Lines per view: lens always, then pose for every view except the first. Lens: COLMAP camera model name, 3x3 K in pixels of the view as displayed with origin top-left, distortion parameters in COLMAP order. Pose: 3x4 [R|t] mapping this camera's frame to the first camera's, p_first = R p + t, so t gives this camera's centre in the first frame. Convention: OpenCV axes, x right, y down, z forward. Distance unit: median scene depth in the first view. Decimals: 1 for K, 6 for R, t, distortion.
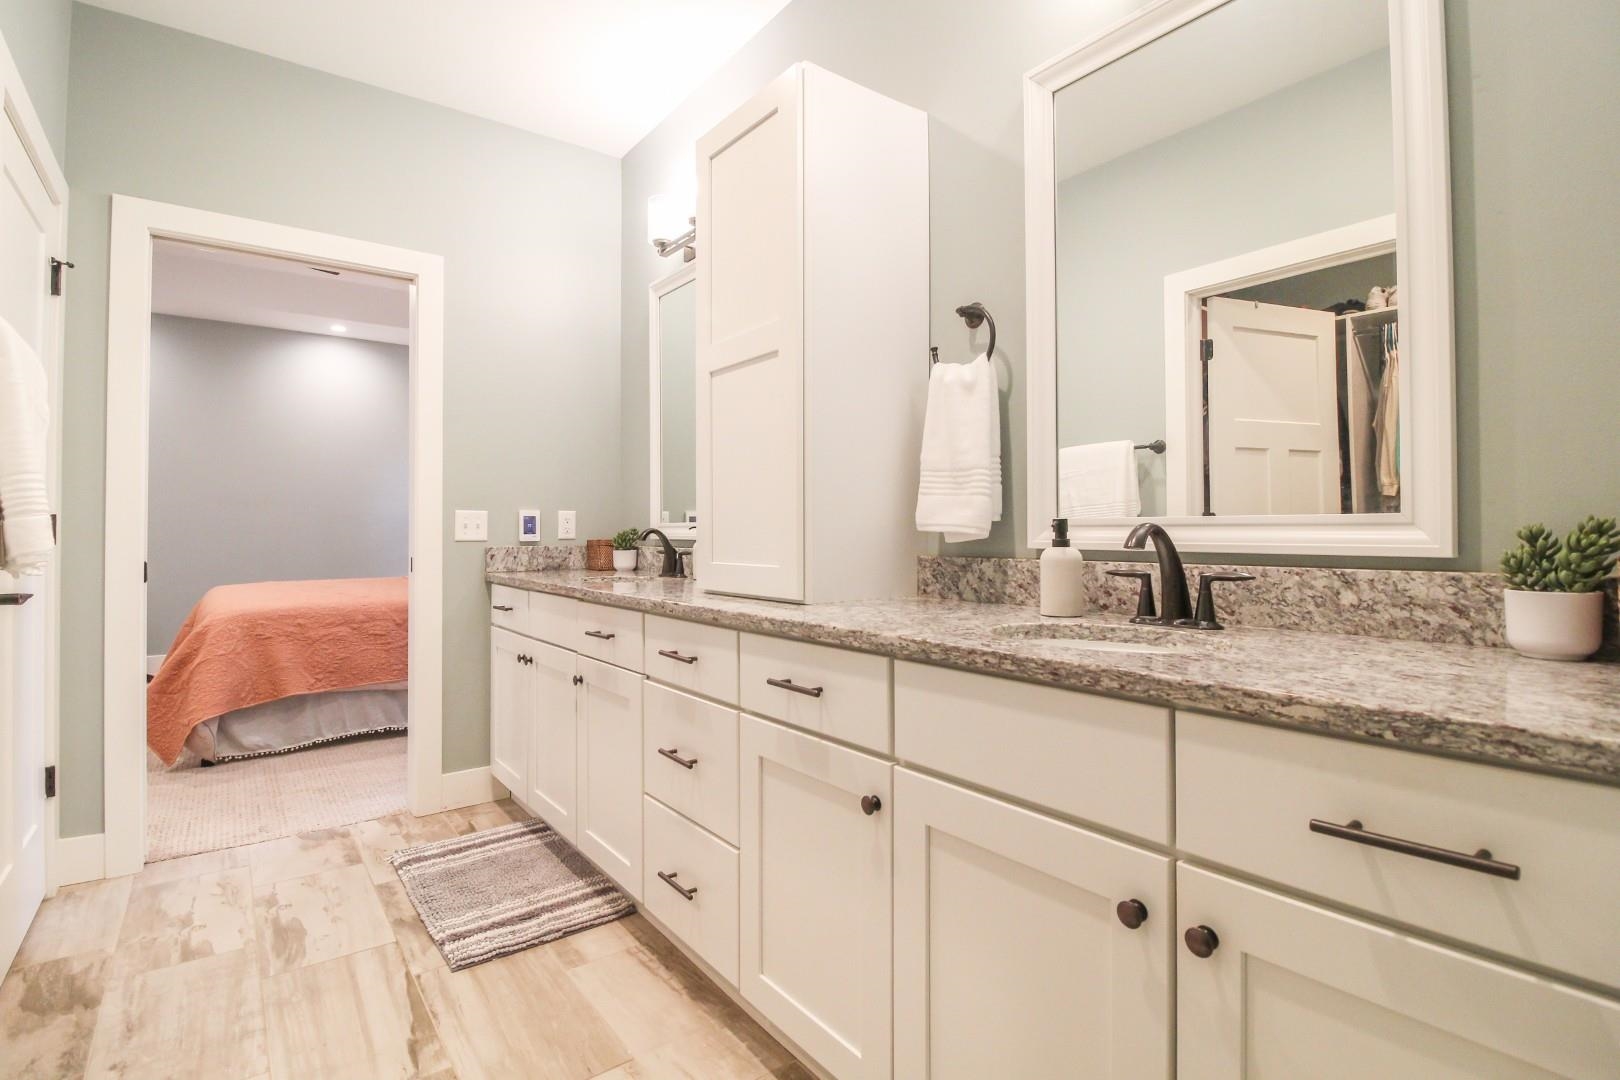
lens RADIAL K [[738.9, 0, 810.0], [0, 738.9, 540.0], [0, 0, 1]] dist [0.066206, -0.086398]
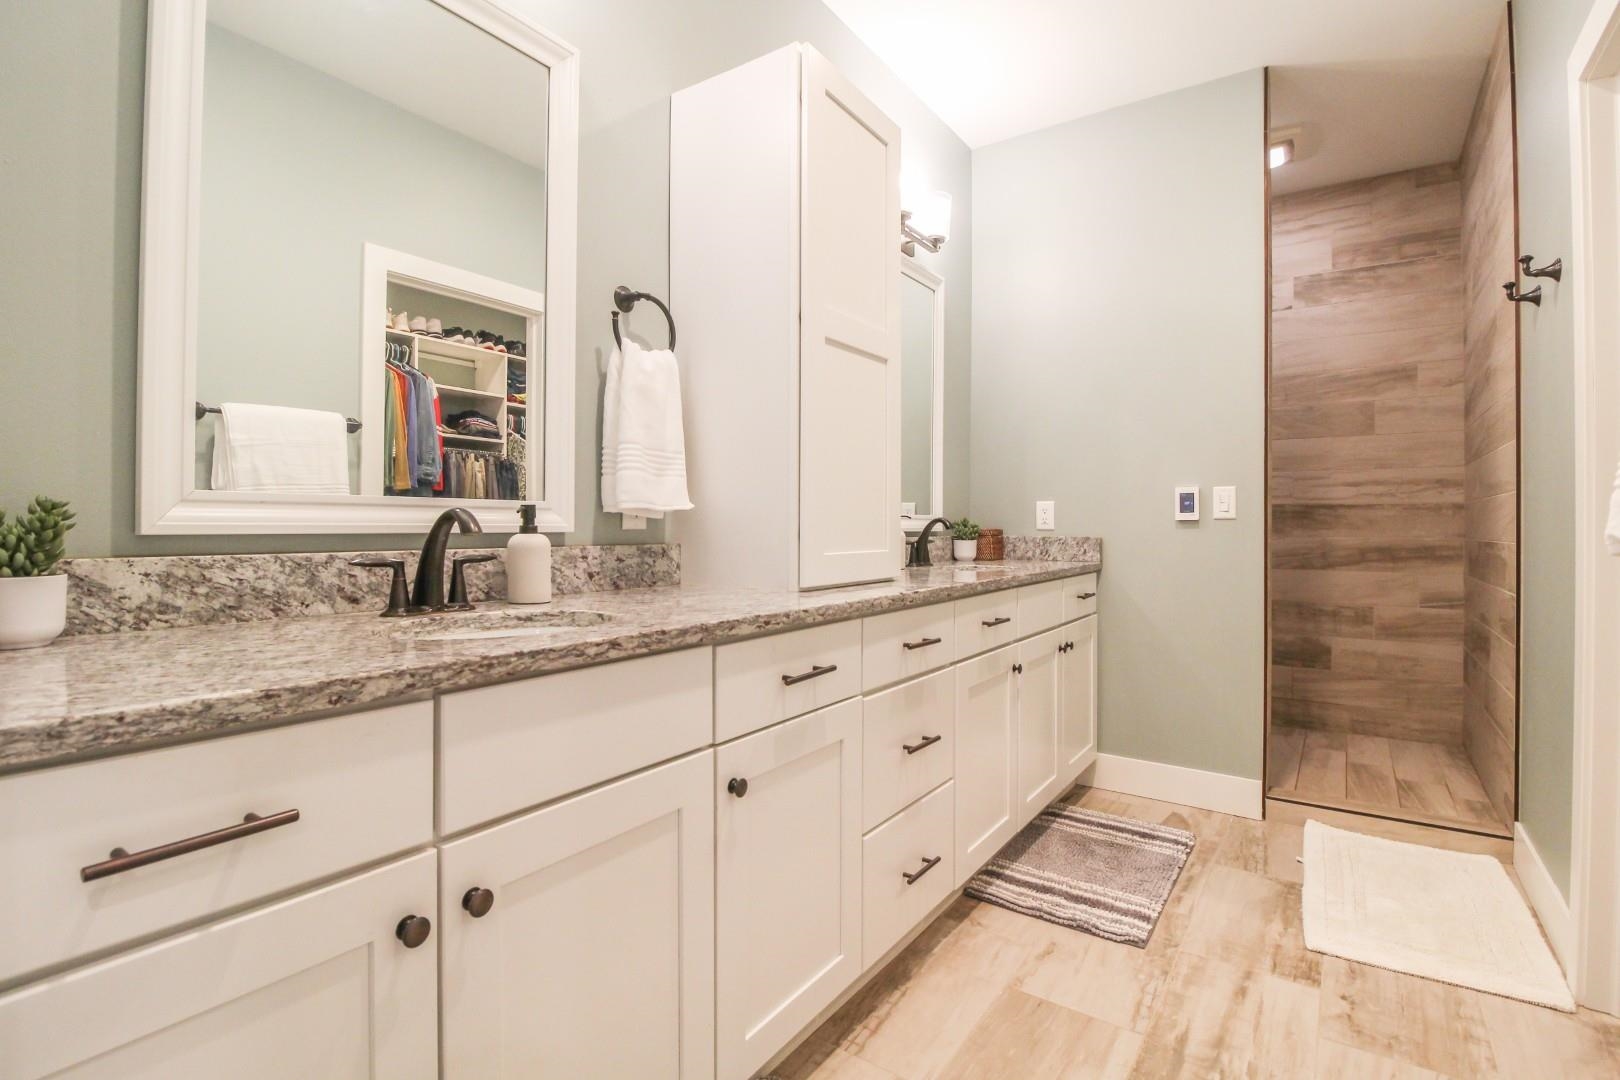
lens RADIAL K [[769.2, 0, 817.7], [0, 769.2, 519.4], [0, 0, 1]] dist [-0.005417, 0.000411]
pose [[-0.297778, 0.006617, 0.954612, -1.025415], [0.001166, 0.999978, -0.006568, -0.003135], [-0.954635, -0.000843, -0.297779, 1.311608]]
